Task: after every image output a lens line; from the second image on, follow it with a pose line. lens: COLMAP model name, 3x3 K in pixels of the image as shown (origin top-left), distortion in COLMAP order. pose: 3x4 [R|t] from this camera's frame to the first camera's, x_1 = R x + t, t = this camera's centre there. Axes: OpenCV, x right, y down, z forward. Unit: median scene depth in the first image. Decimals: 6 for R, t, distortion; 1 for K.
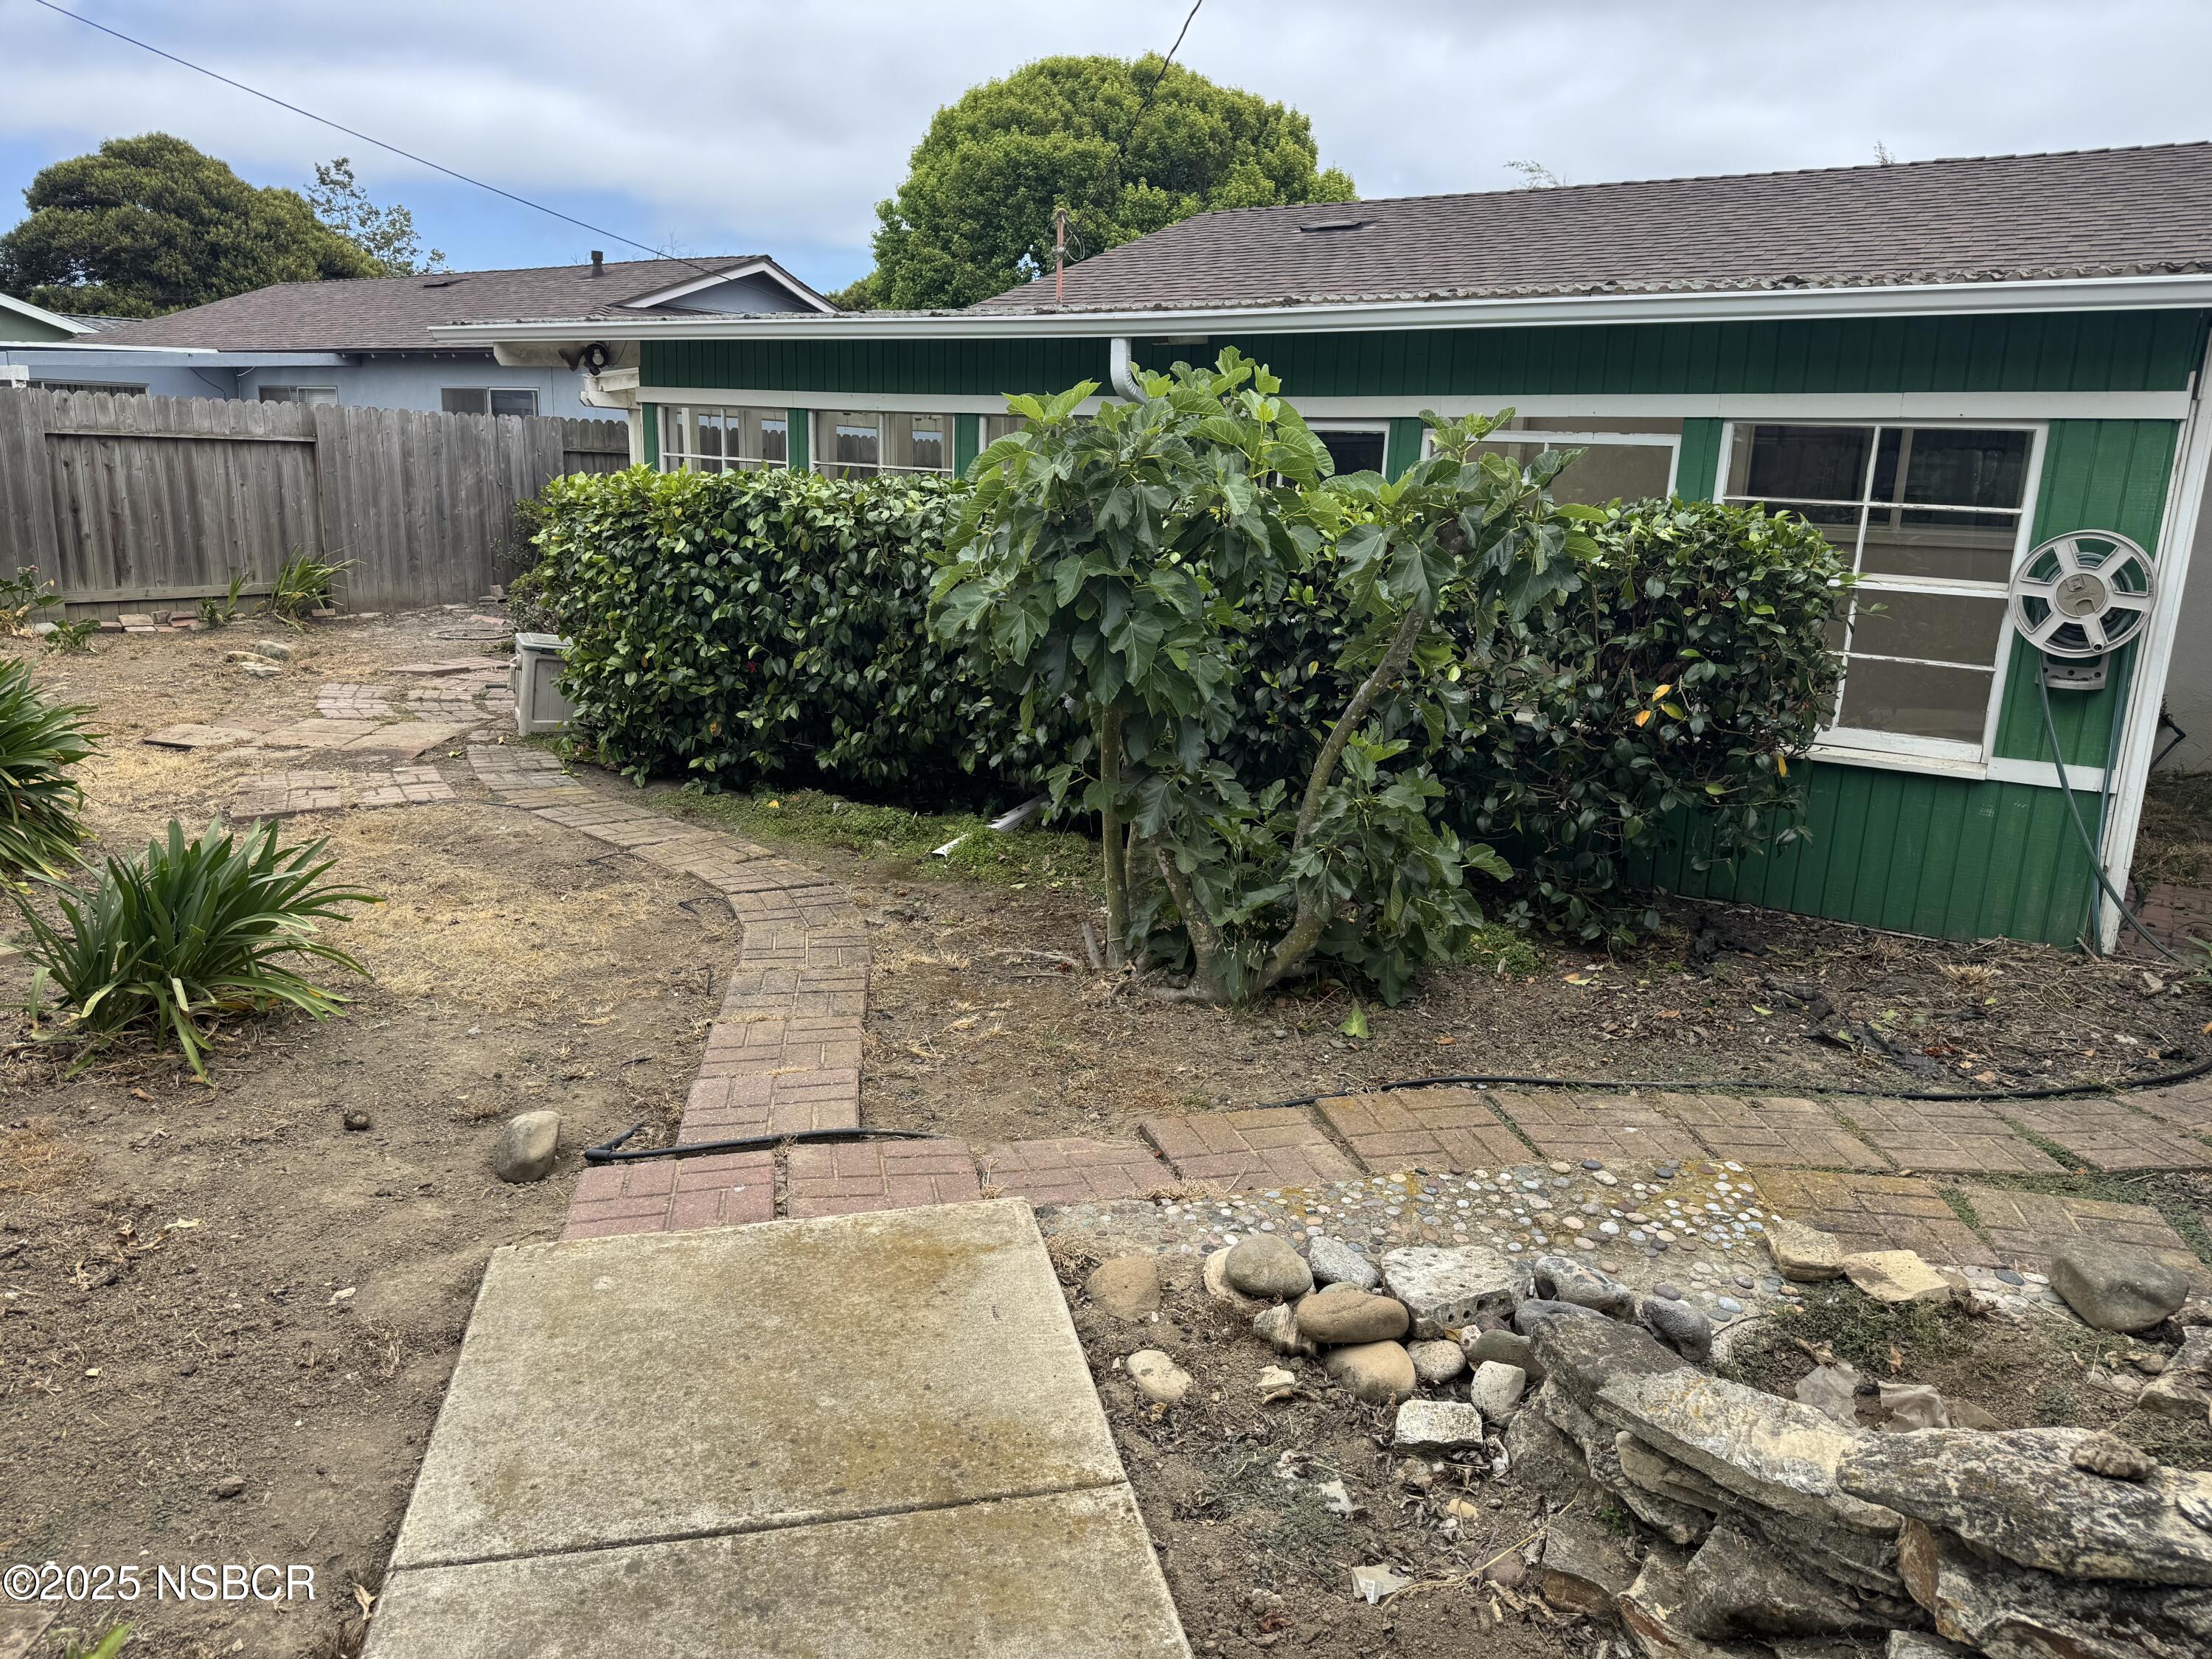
lens RADIAL K [[1485.1, 0, 1125.2], [0, 1485.1, 822.0], [0, 0, 1]] dist [0.033479, -0.016905]
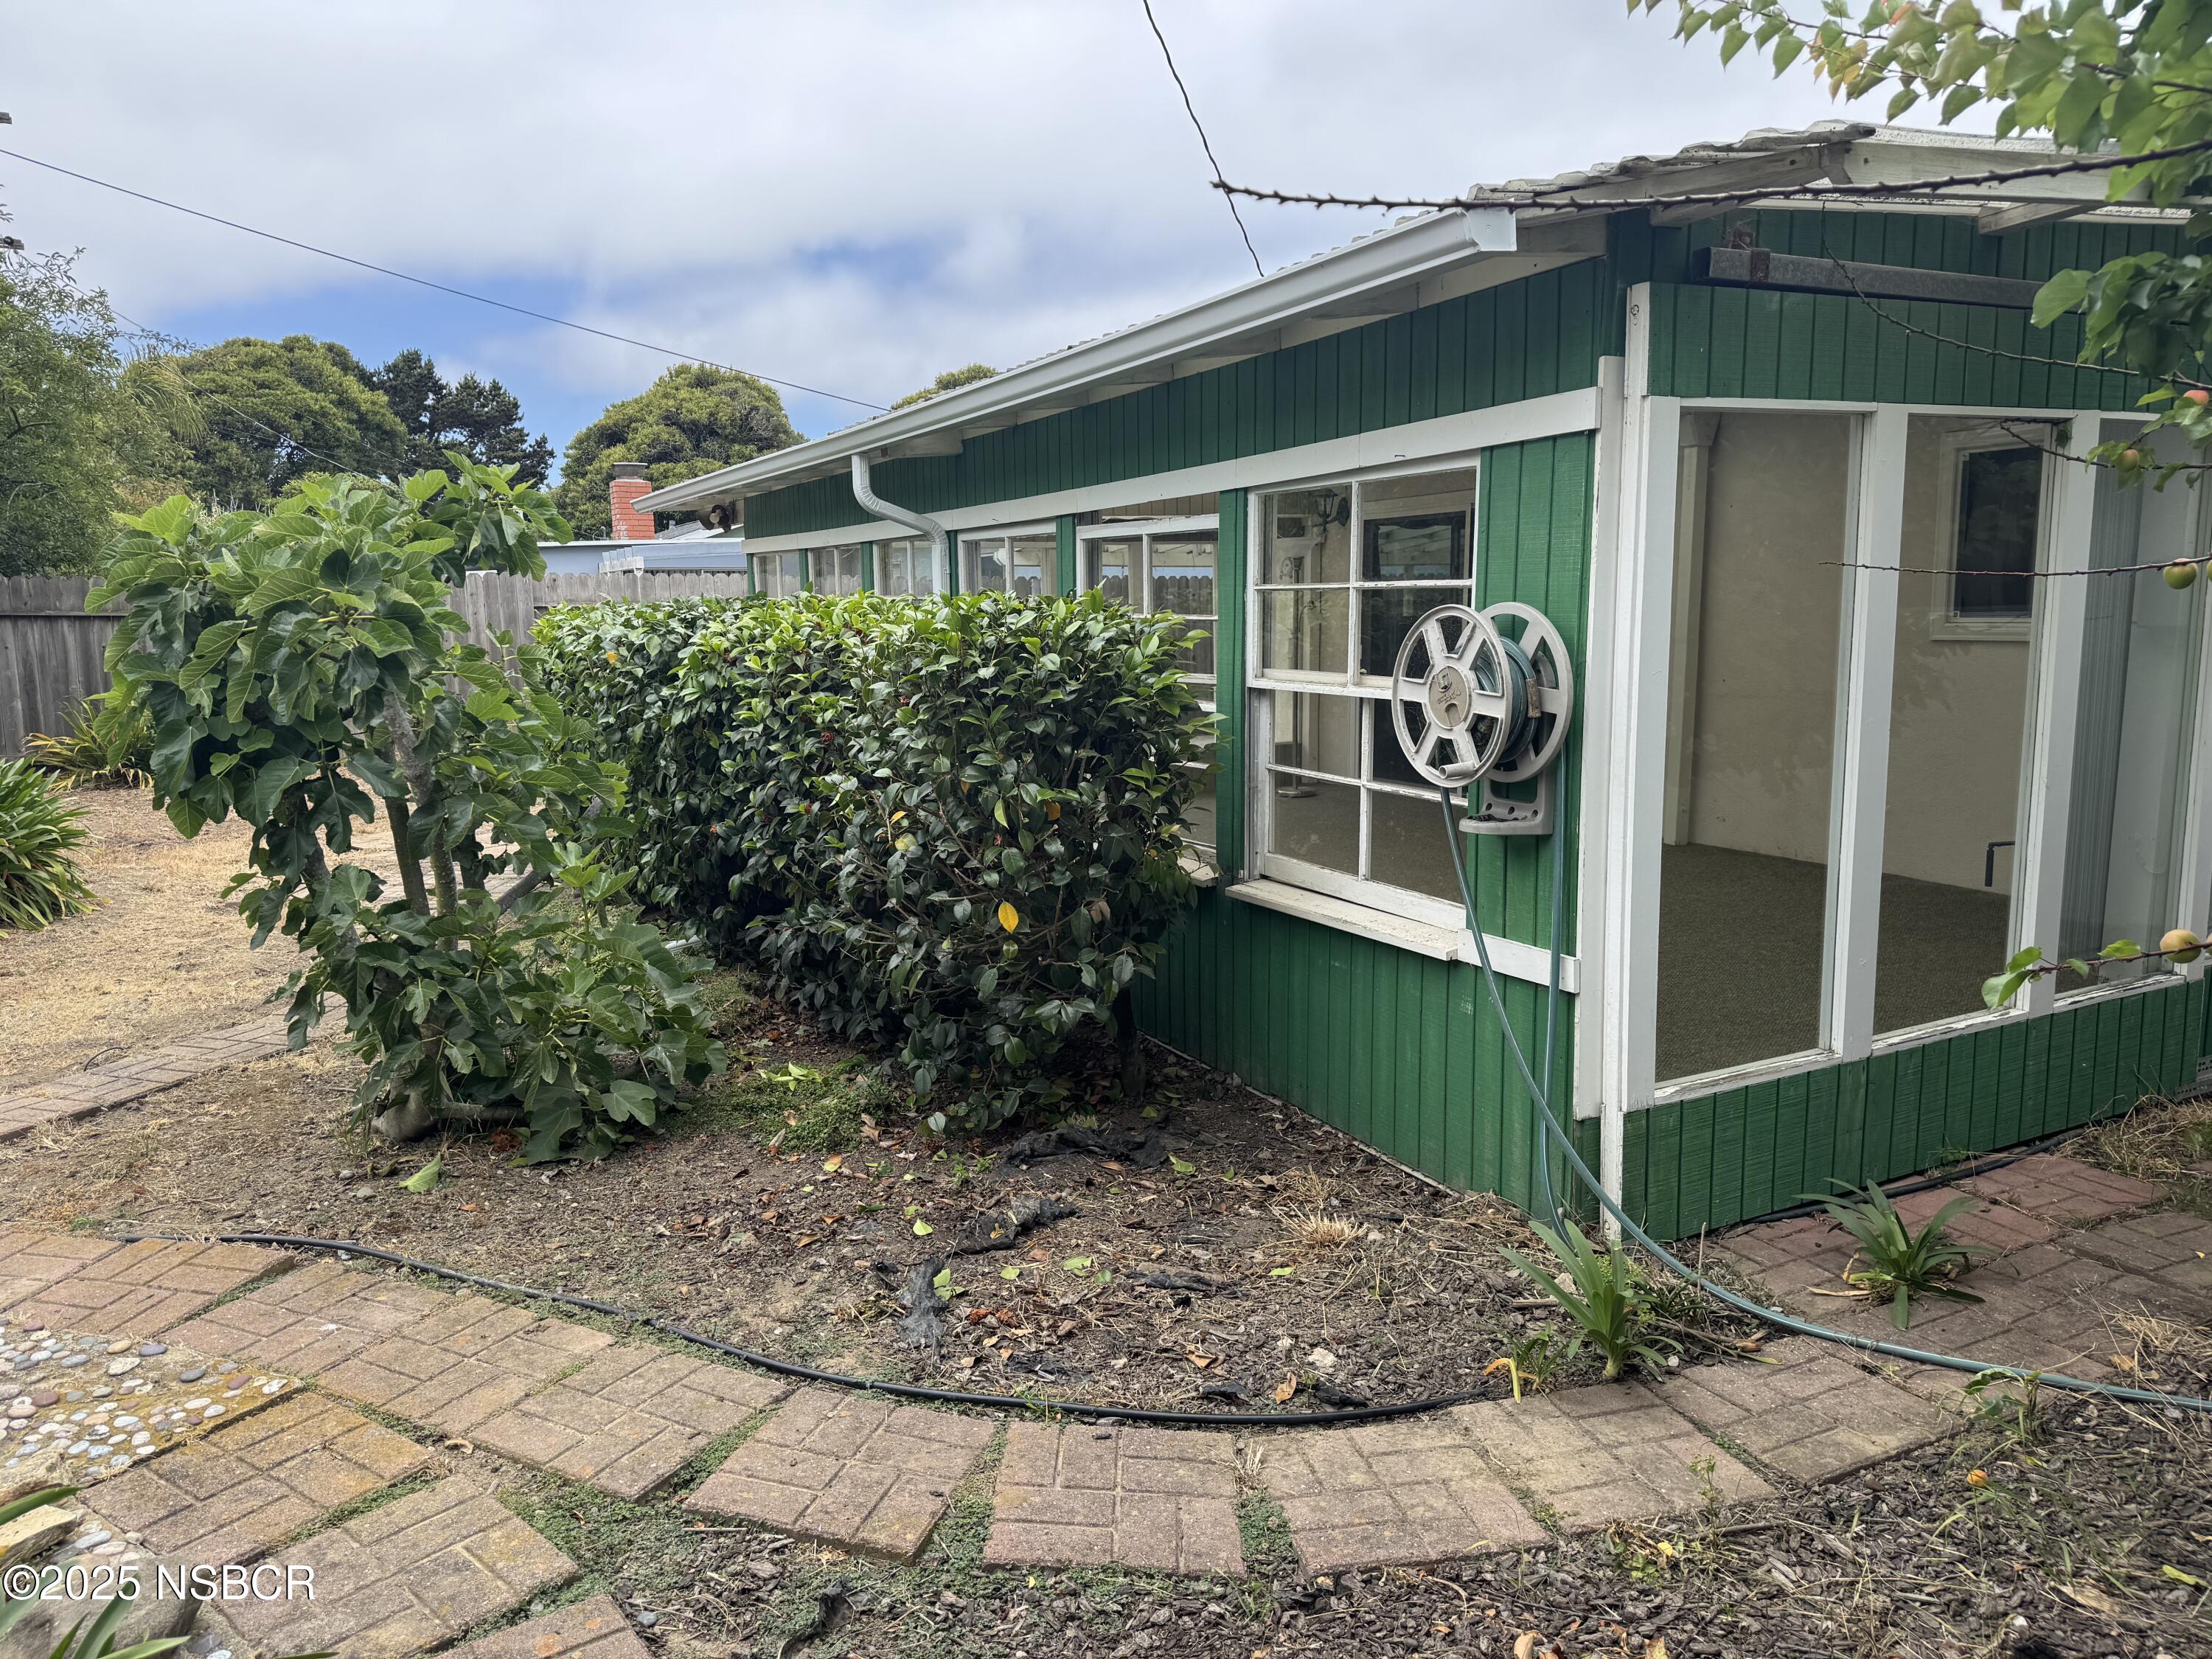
lens RADIAL K [[1485.1, 0, 1108.2], [0, 1485.1, 835.3], [0, 0, 1]] dist [0.033479, -0.016905]
pose [[0.857523, 0.017145, -0.514159, 0.850392], [-0.058624, 0.996191, -0.064556, -0.034220], [0.511094, 0.085500, 0.855262, 0.340646]]
